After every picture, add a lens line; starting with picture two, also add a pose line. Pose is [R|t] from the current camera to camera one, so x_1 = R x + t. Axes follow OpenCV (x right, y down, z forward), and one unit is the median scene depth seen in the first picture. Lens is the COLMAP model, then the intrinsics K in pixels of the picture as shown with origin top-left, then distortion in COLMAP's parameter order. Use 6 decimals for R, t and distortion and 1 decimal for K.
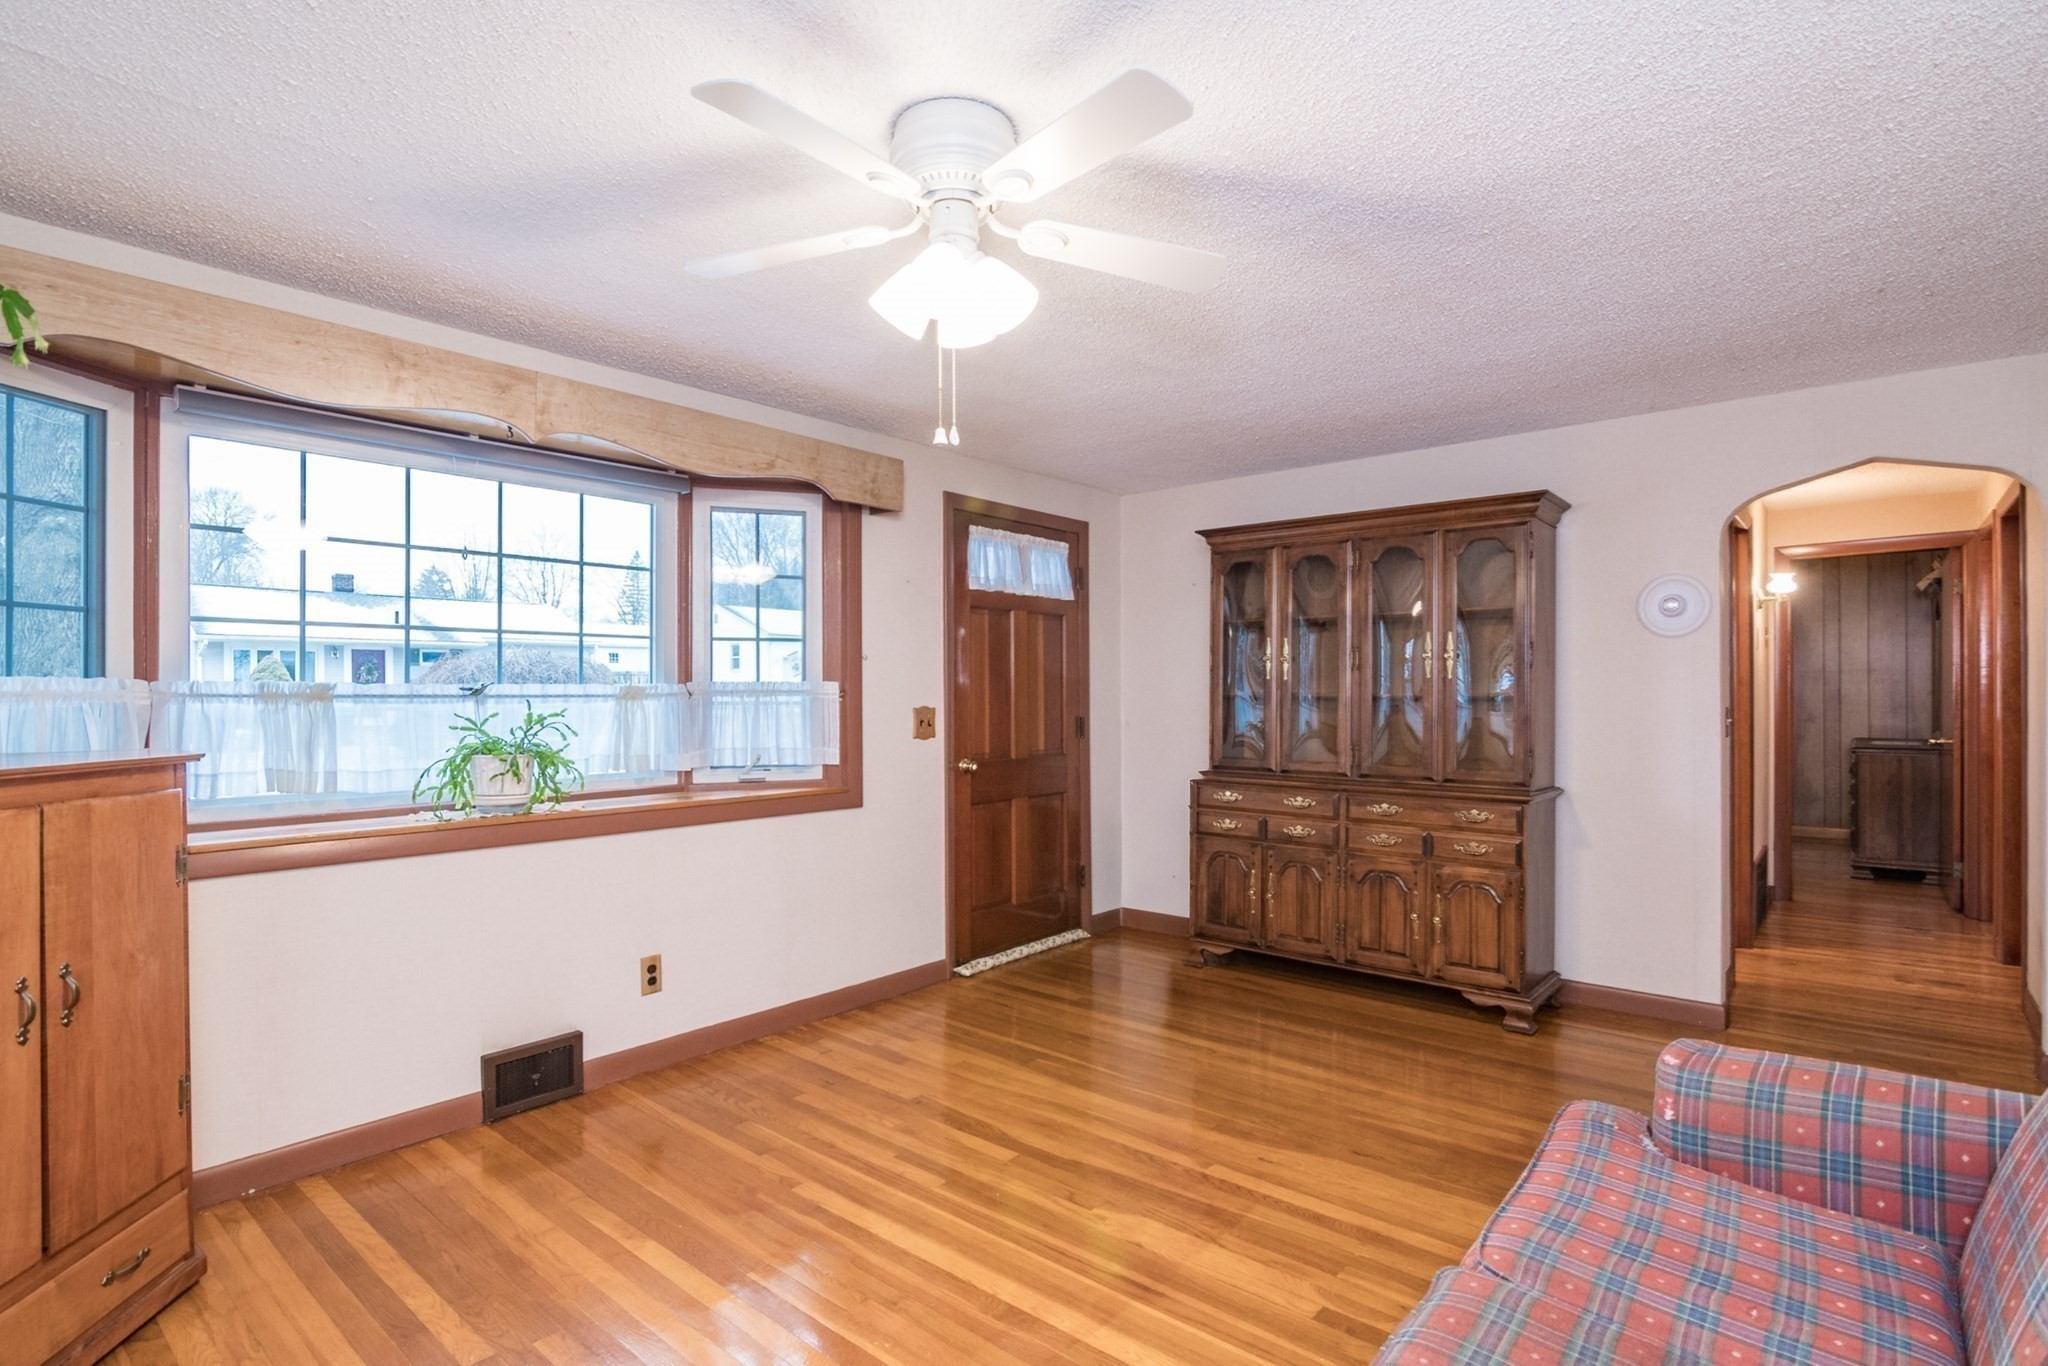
lens RADIAL K [[1010.2, 0, 982.8], [0, 1010.2, 695.6], [0, 0, 1]] dist [-0.022432, -0.000366]
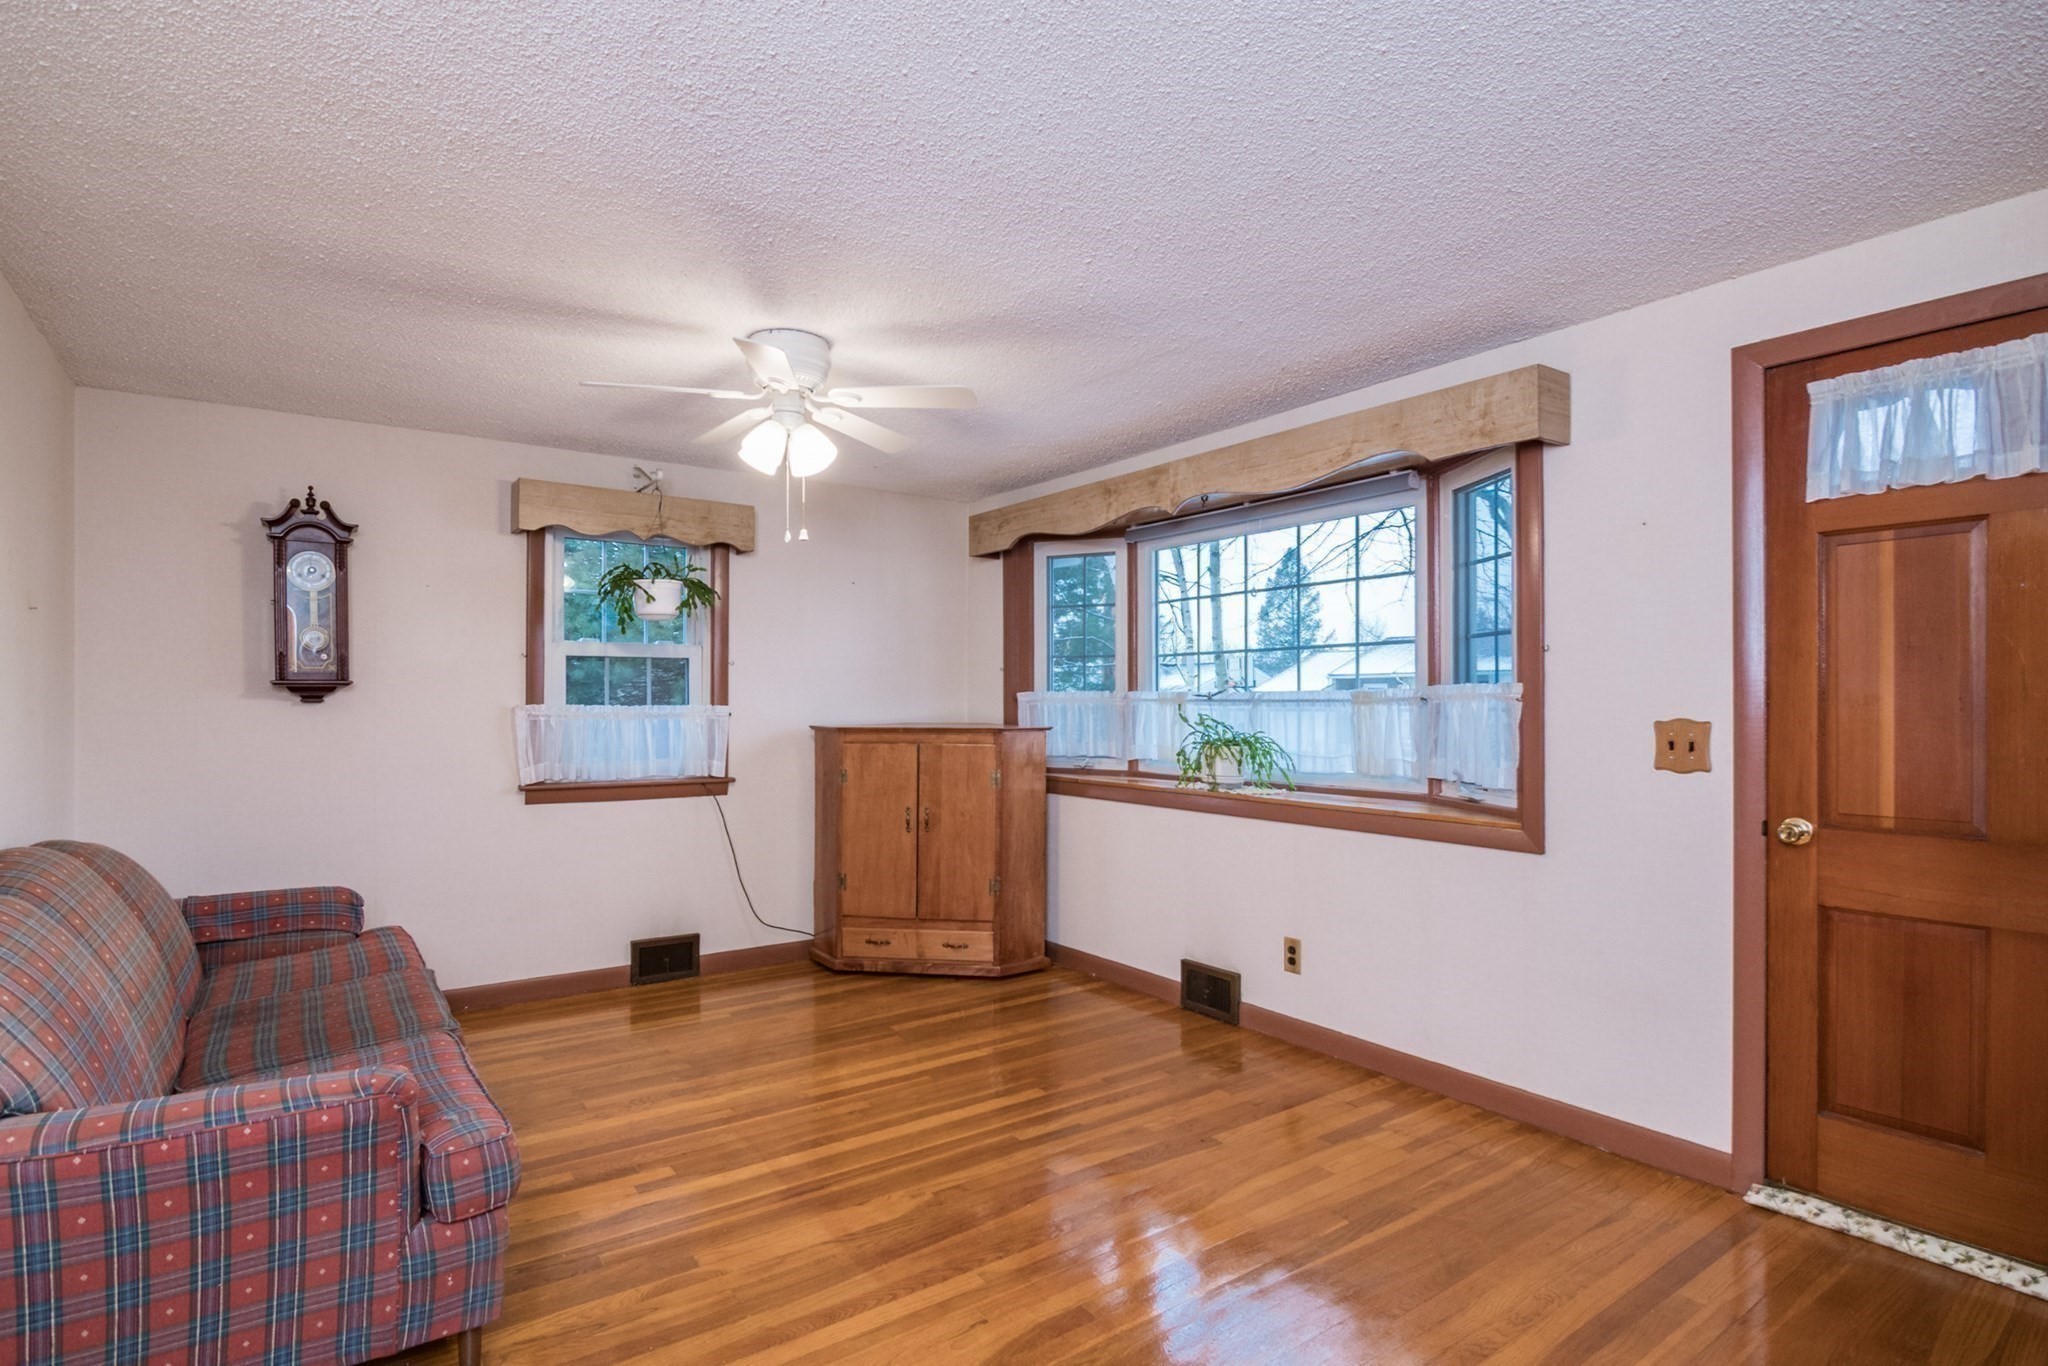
lens RADIAL K [[1017.1, 0, 1029.1], [0, 1017.1, 693.0], [0, 0, 1]] dist [-0.000865, -0.000817]
pose [[-0.218154, -0.002011, -0.975912, 0.896371], [0.003502, 0.999990, -0.002843, -0.006650], [0.975908, -0.004038, -0.218144, 1.061252]]
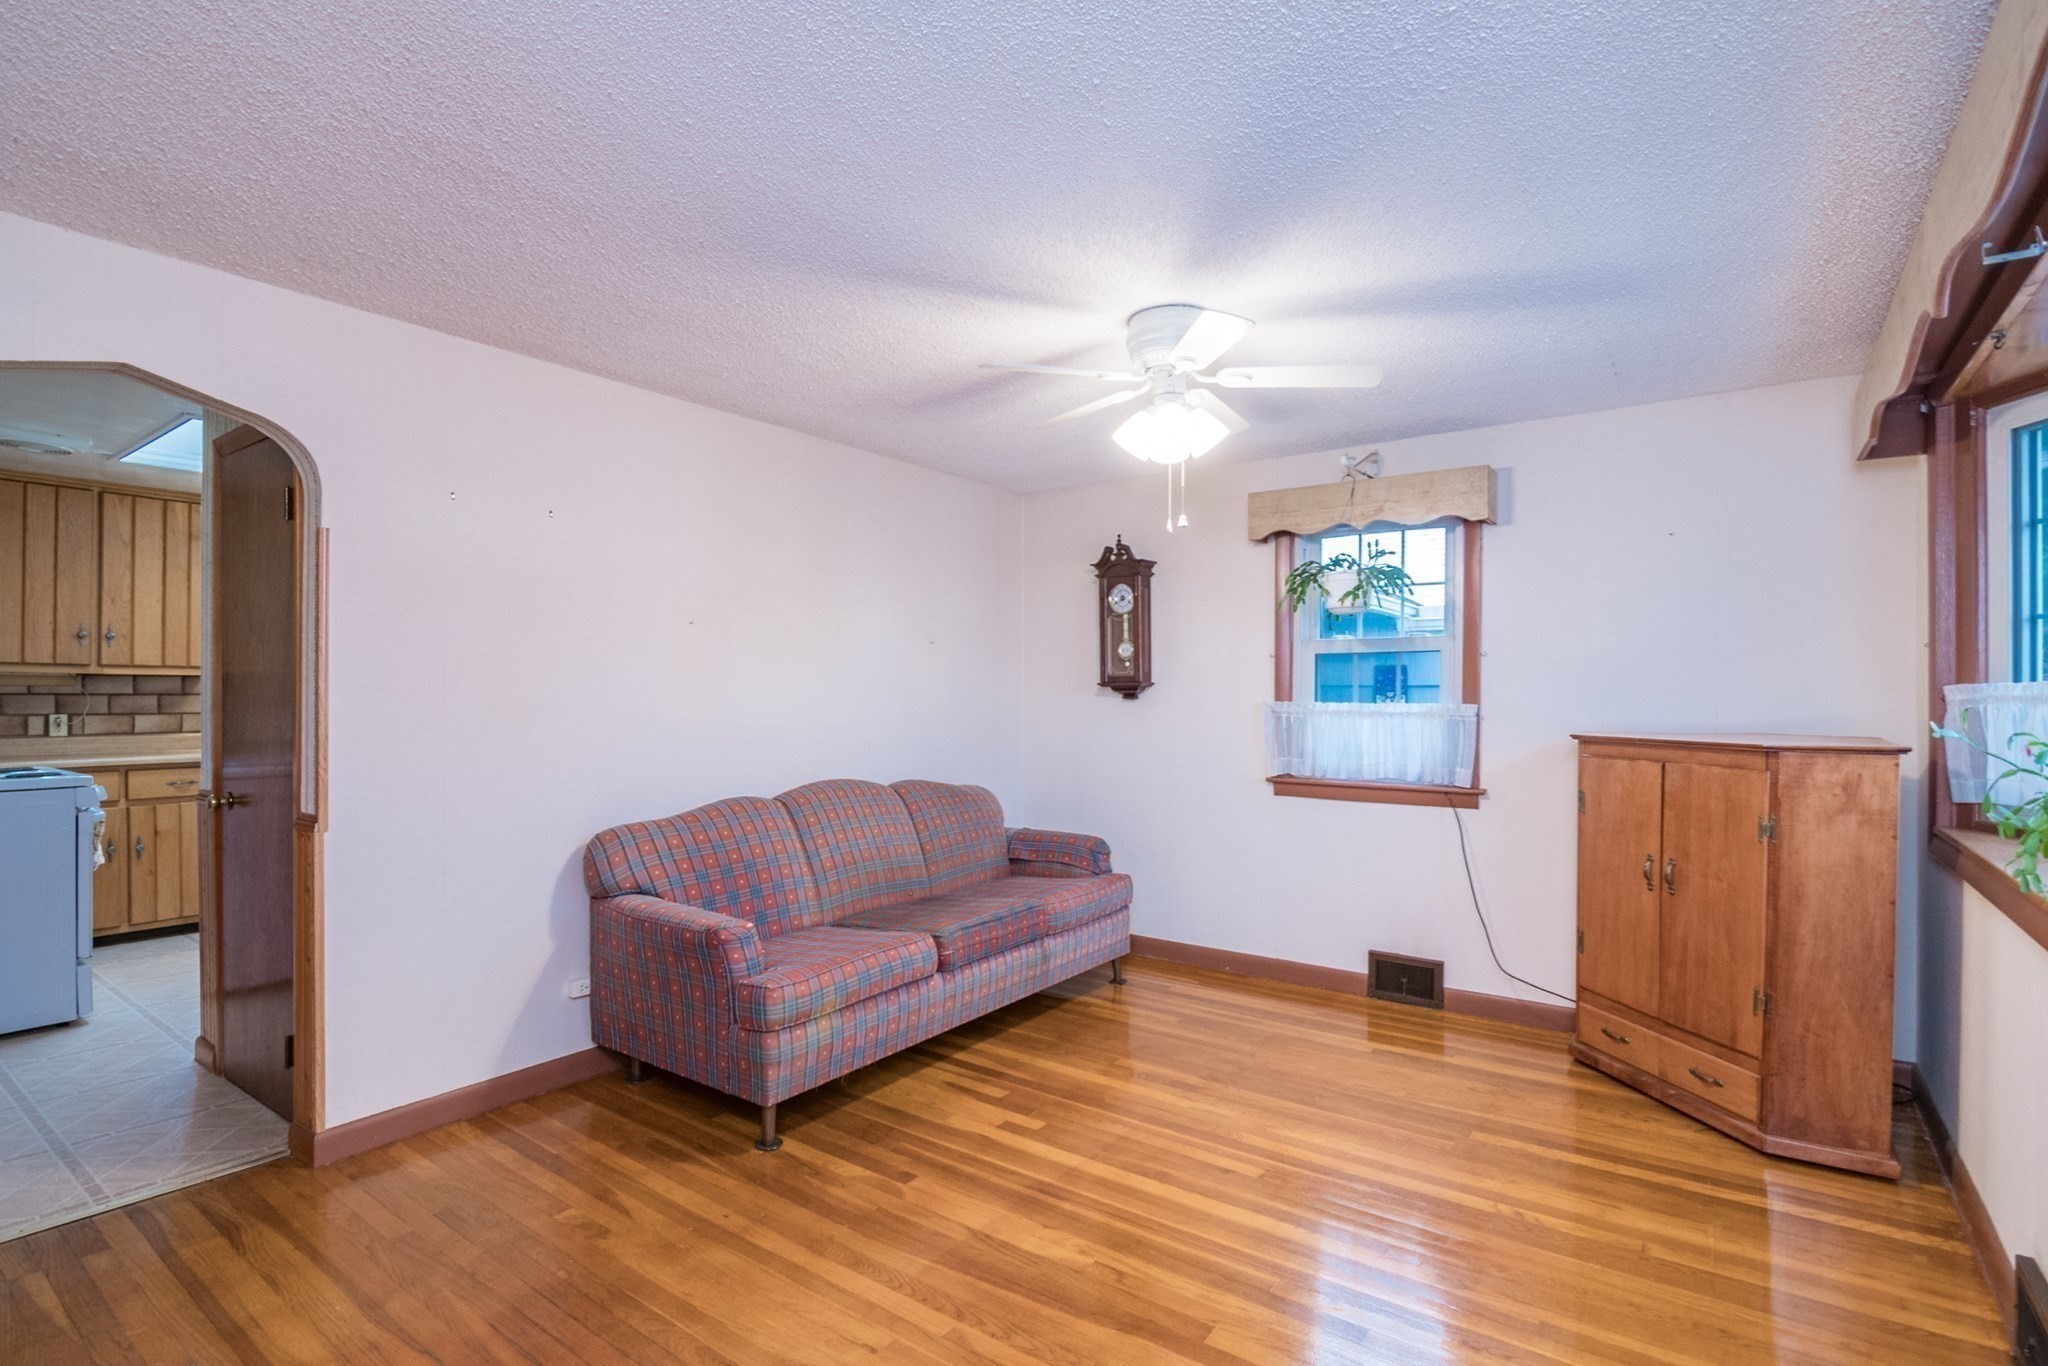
lens RADIAL K [[1010.2, 0, 982.8], [0, 1010.2, 695.6], [0, 0, 1]] dist [-0.022432, -0.000366]
pose [[-0.997379, 0.005796, -0.072124, 0.219232], [0.005834, 0.999983, -0.000318, -0.008005], [0.072120, -0.000738, -0.997396, 1.524377]]
